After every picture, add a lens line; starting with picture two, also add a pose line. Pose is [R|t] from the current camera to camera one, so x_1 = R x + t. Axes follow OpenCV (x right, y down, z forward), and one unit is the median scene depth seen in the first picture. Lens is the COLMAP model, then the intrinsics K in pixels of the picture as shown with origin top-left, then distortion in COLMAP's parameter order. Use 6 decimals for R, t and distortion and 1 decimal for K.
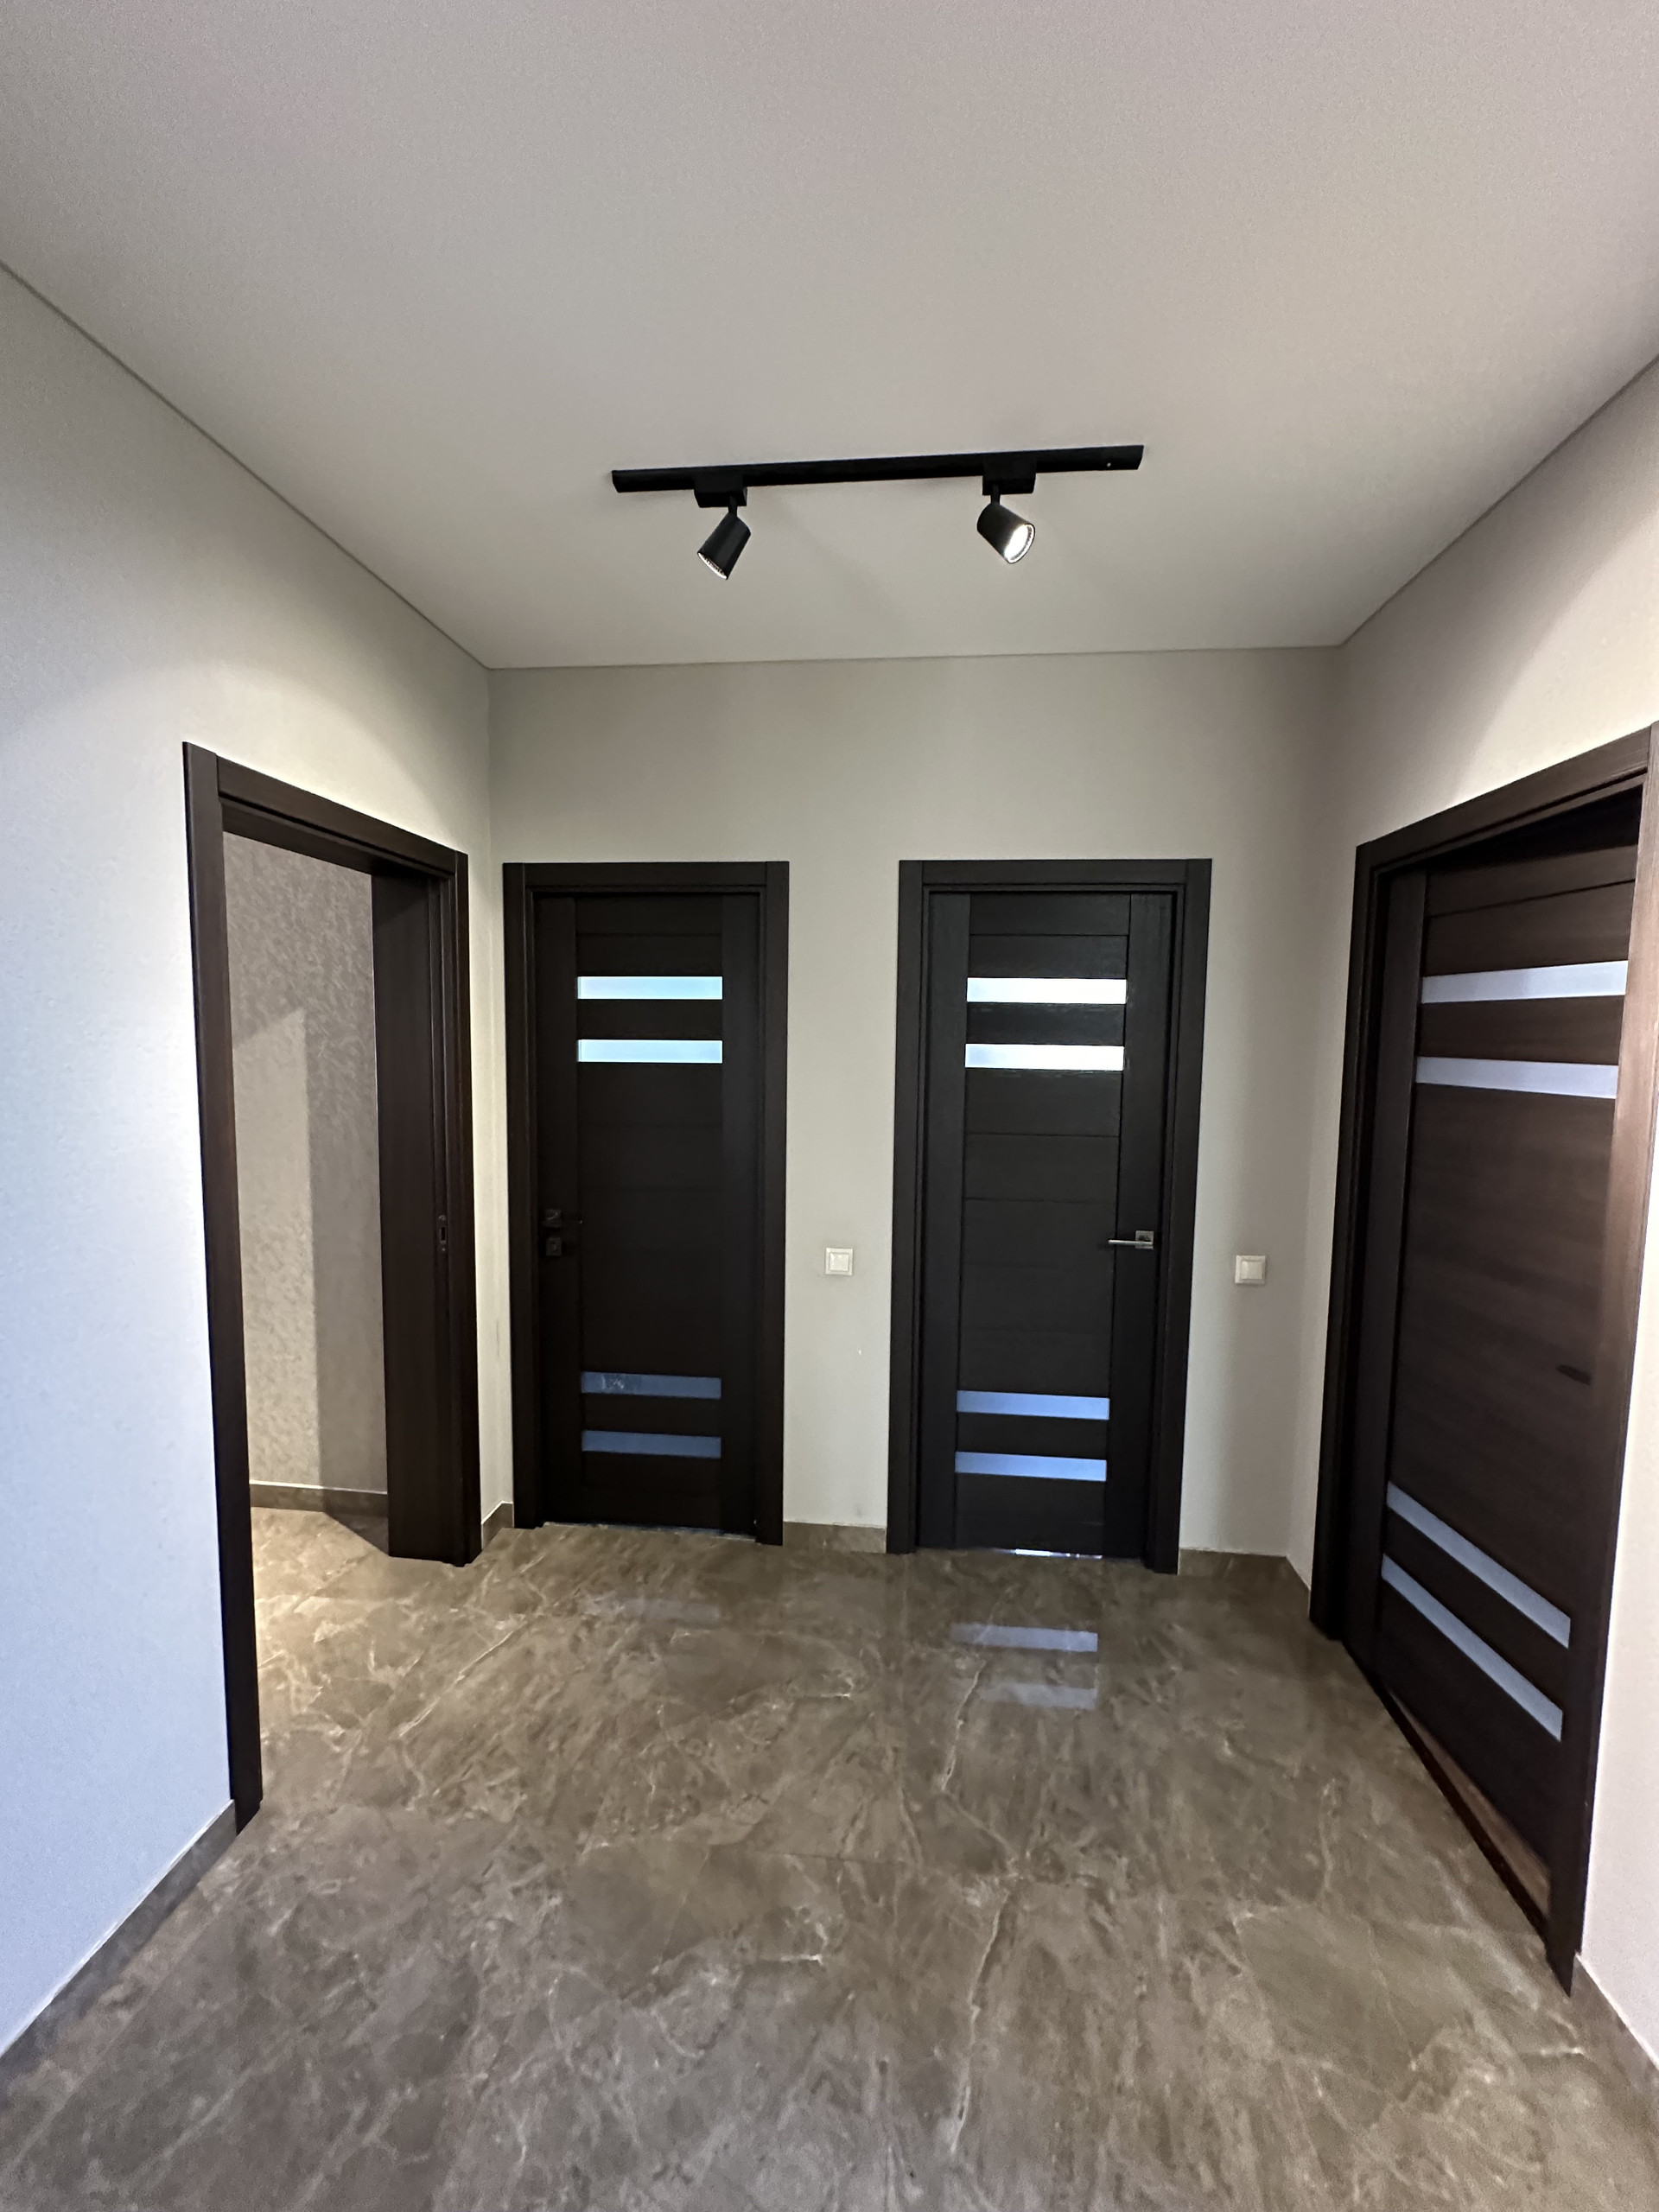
lens RADIAL K [[879.3, 0, 831.5], [0, 879.3, 1103.3], [0, 0, 1]] dist [-0.004153, 0.000986]
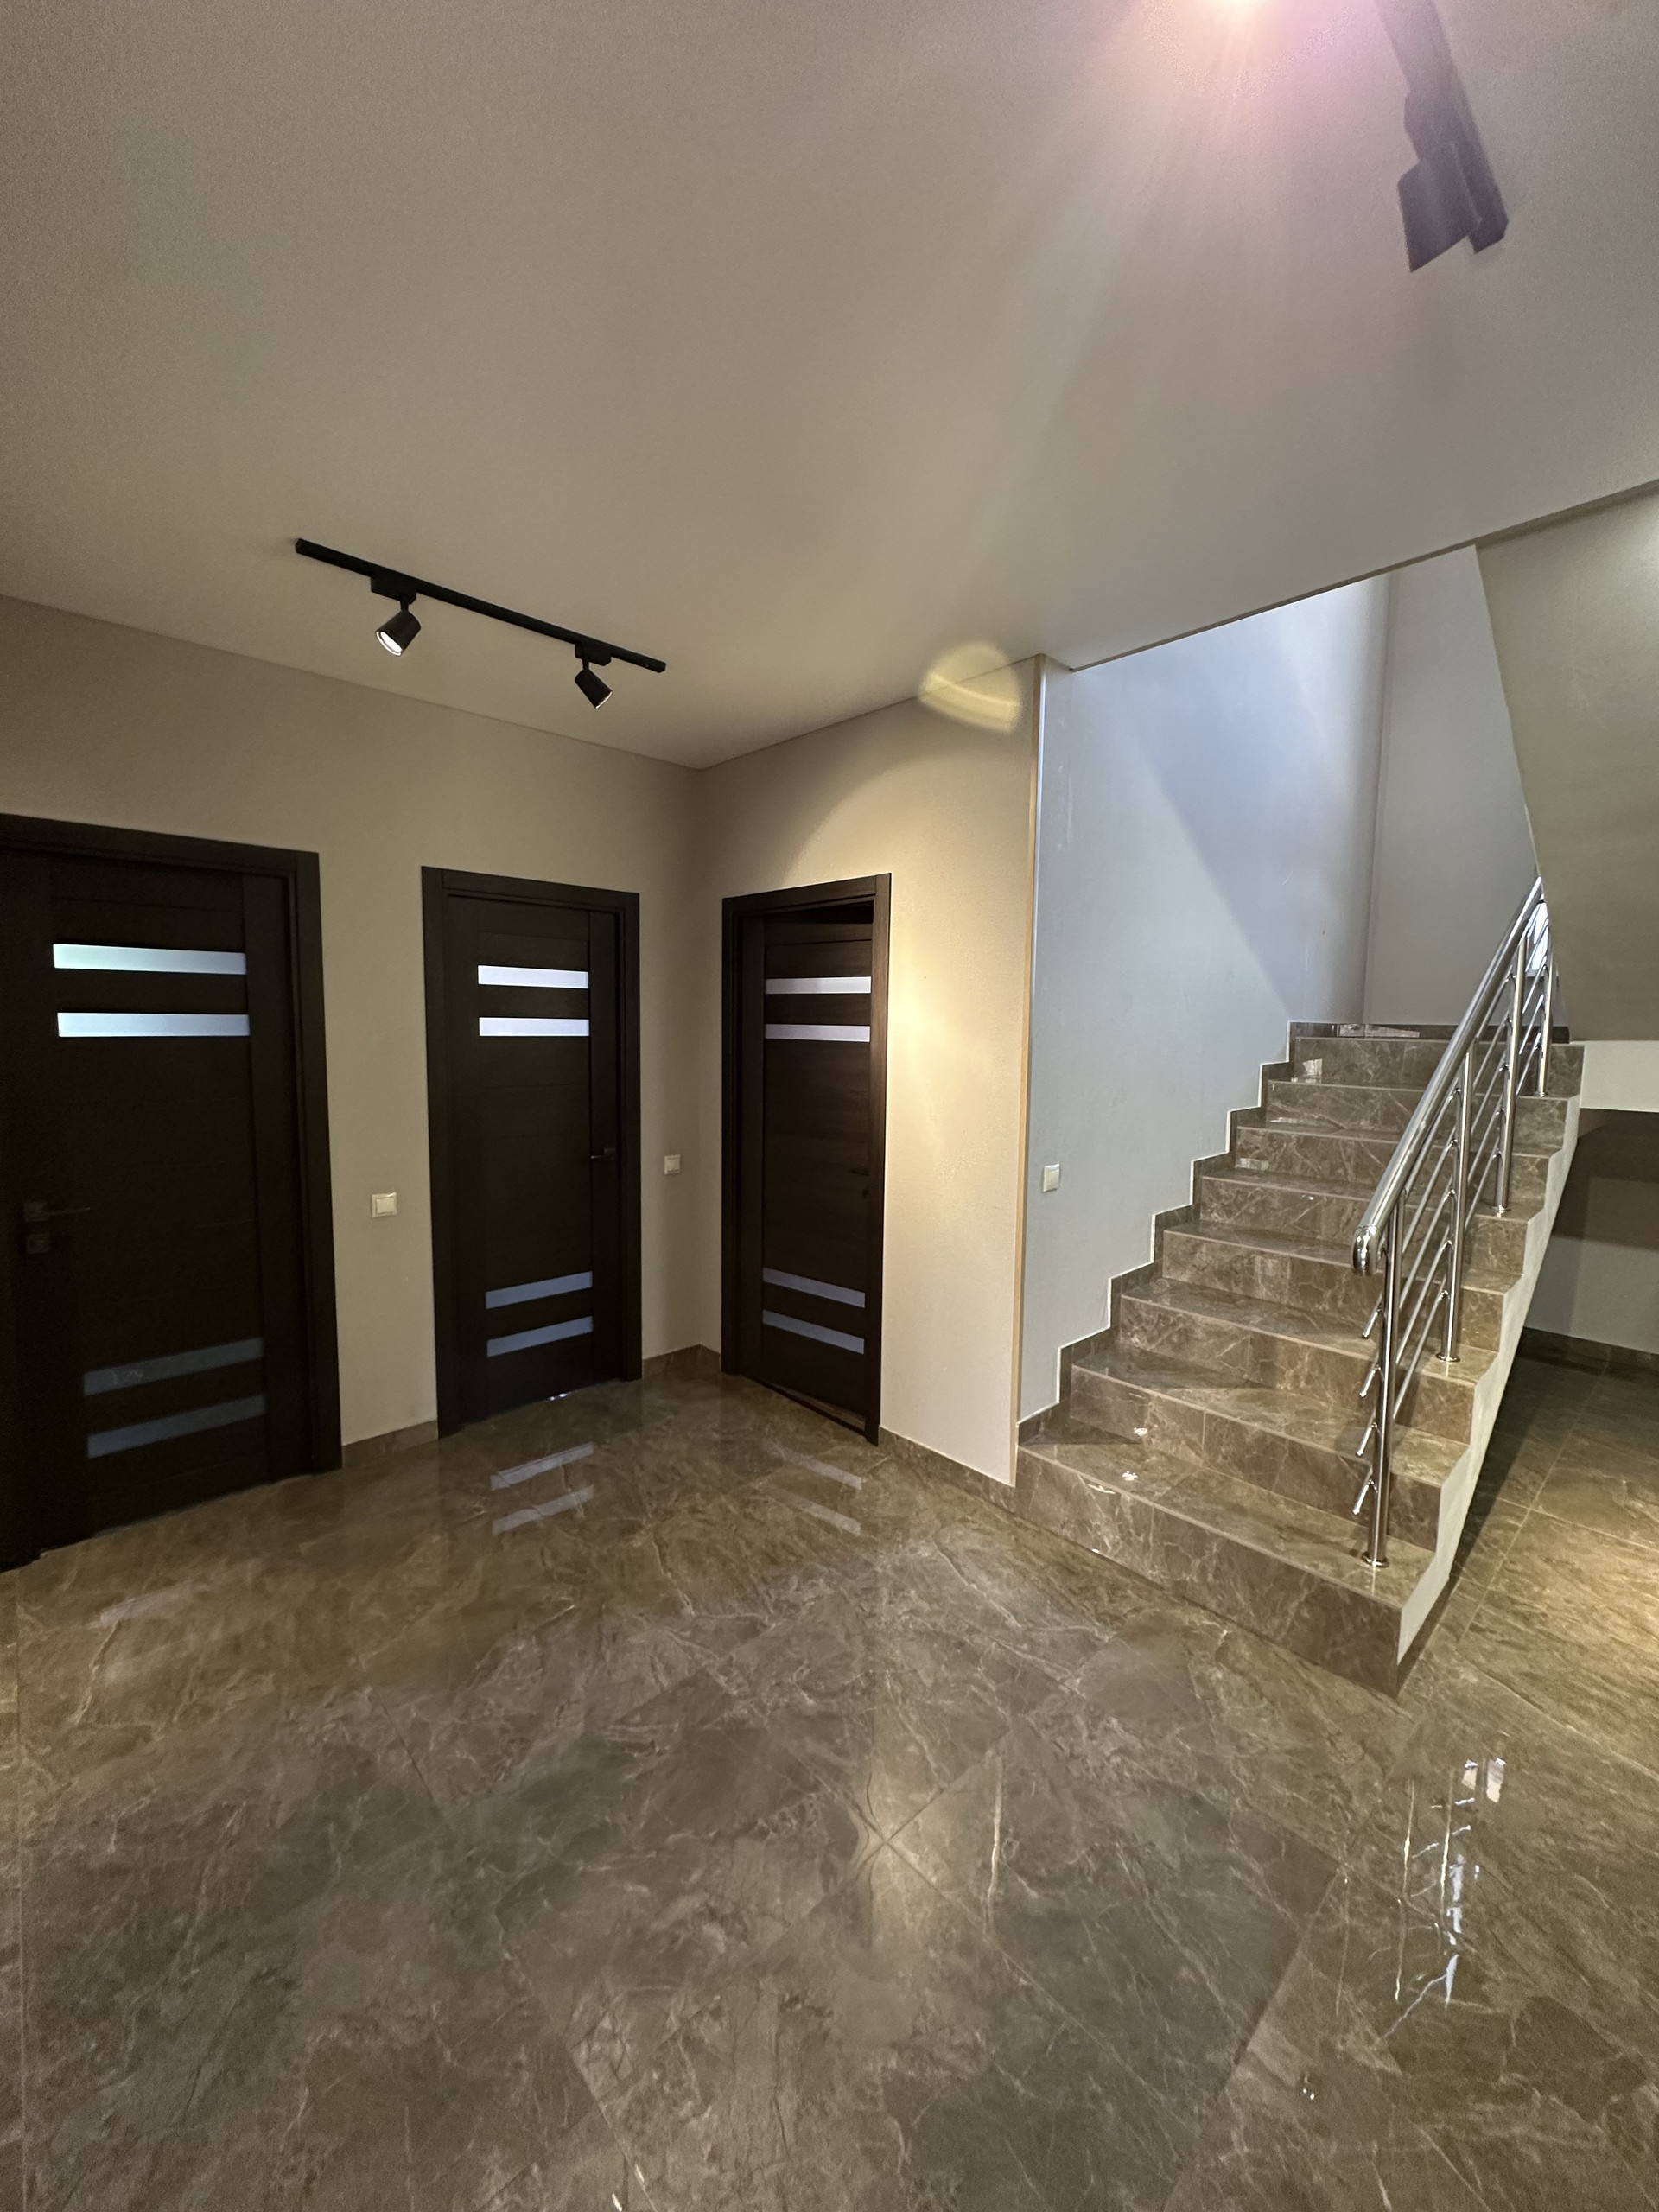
lens RADIAL K [[879.3, 0, 828.9], [0, 879.3, 1103.1], [0, 0, 1]] dist [-0.004153, 0.000986]
pose [[0.658403, -0.071794, 0.749233, -0.649950], [0.055729, 0.997358, 0.046597, 0.034132], [-0.750599, 0.011075, 0.660665, -0.296678]]
